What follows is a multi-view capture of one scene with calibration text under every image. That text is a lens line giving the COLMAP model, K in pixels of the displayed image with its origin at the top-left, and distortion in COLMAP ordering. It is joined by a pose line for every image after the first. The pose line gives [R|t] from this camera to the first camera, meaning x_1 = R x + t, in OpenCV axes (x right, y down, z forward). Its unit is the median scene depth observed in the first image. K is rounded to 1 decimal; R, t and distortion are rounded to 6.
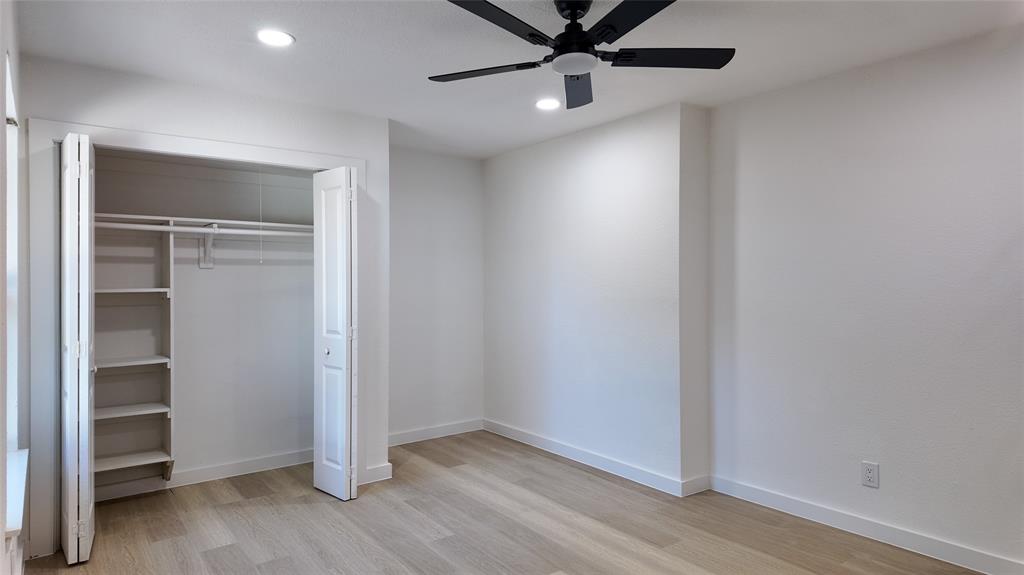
lens RADIAL K [[607.5, 0, 506.5], [0, 607.5, 284.0], [0, 0, 1]] dist [0.122695, -0.157568]
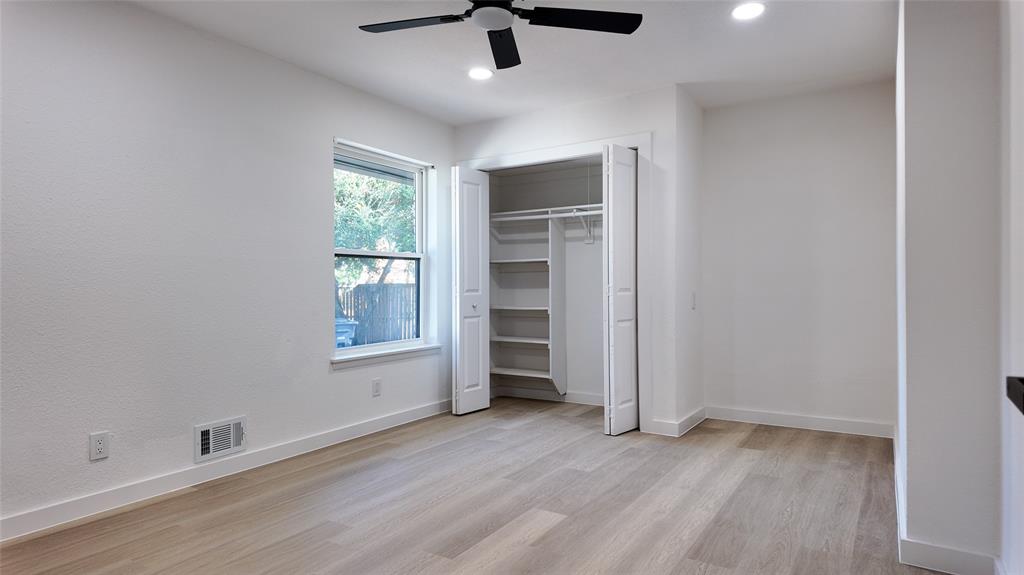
lens RADIAL K [[607.5, 0, 506.5], [0, 607.5, 284.0], [0, 0, 1]] dist [0.122695, -0.157568]
pose [[0.355149, 0.005812, -0.934792, 0.757483], [0.006229, 0.999944, 0.008584, 0.055801], [0.934789, -0.008872, 0.355093, 0.417938]]
